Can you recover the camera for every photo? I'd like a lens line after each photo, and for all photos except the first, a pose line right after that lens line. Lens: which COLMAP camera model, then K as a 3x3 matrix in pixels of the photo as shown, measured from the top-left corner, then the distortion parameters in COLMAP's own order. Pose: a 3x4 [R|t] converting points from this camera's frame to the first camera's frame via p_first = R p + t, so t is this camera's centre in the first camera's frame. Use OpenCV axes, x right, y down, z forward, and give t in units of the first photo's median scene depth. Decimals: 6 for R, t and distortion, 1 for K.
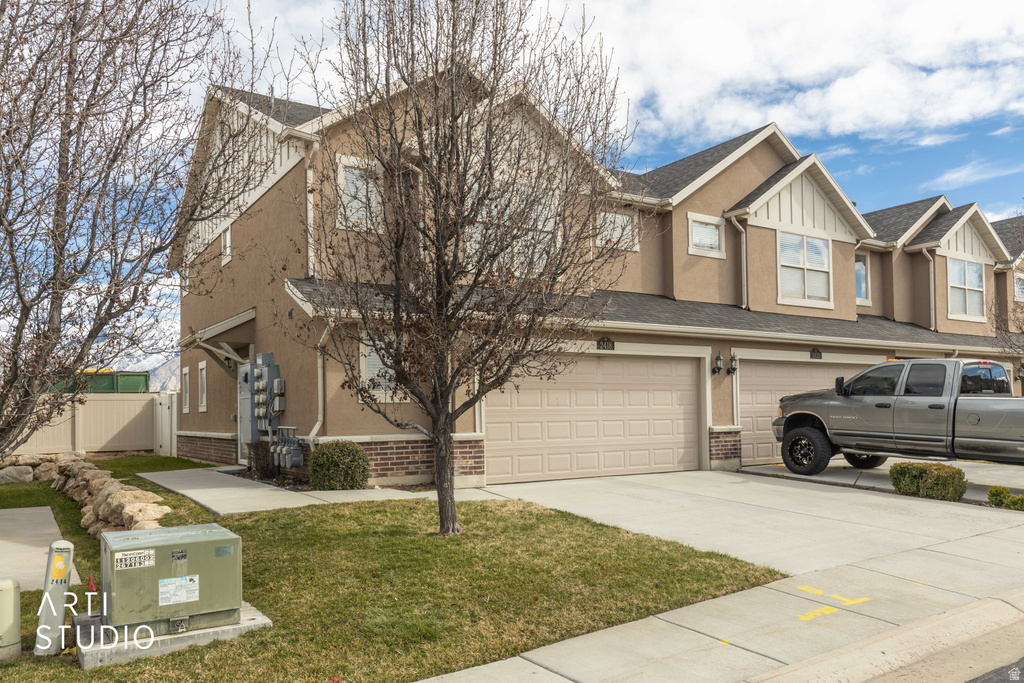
lens RADIAL K [[773.7, 0, 431.3], [0, 773.7, 394.3], [0, 0, 1]] dist [-0.004990, -0.014810]
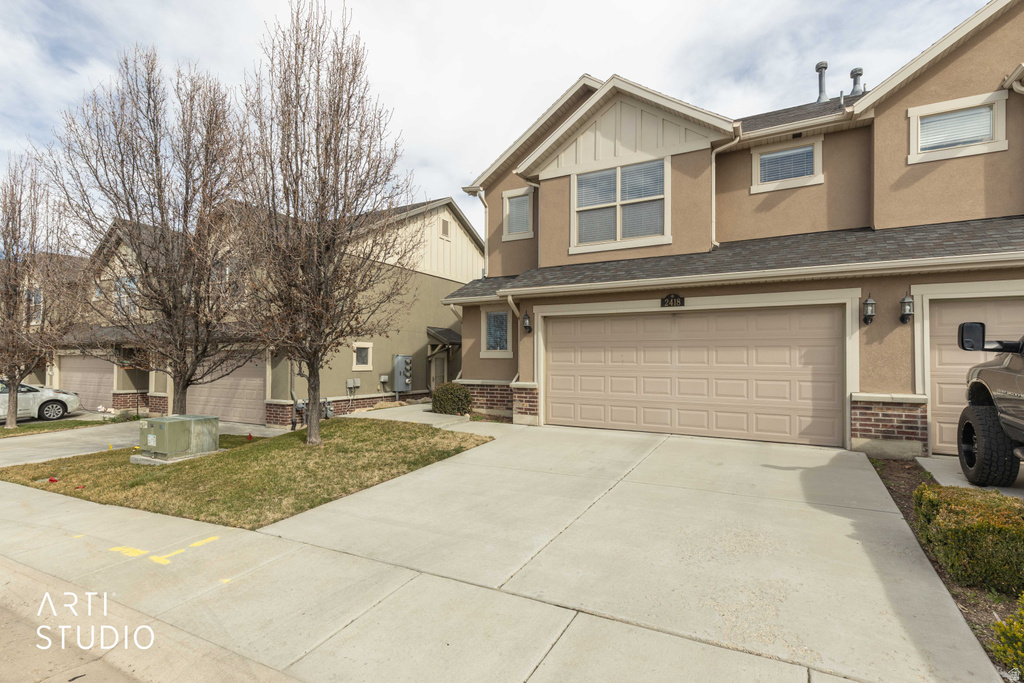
lens RADIAL K [[476.5, 0, 497.2], [0, 476.5, 352.6], [0, 0, 1]] dist [0.008610, 0.000154]
pose [[0.523333, 0.004997, -0.852113, 0.634119], [0.010752, 0.999864, 0.012467, -0.009034], [0.852060, -0.015686, 0.523209, 0.494439]]
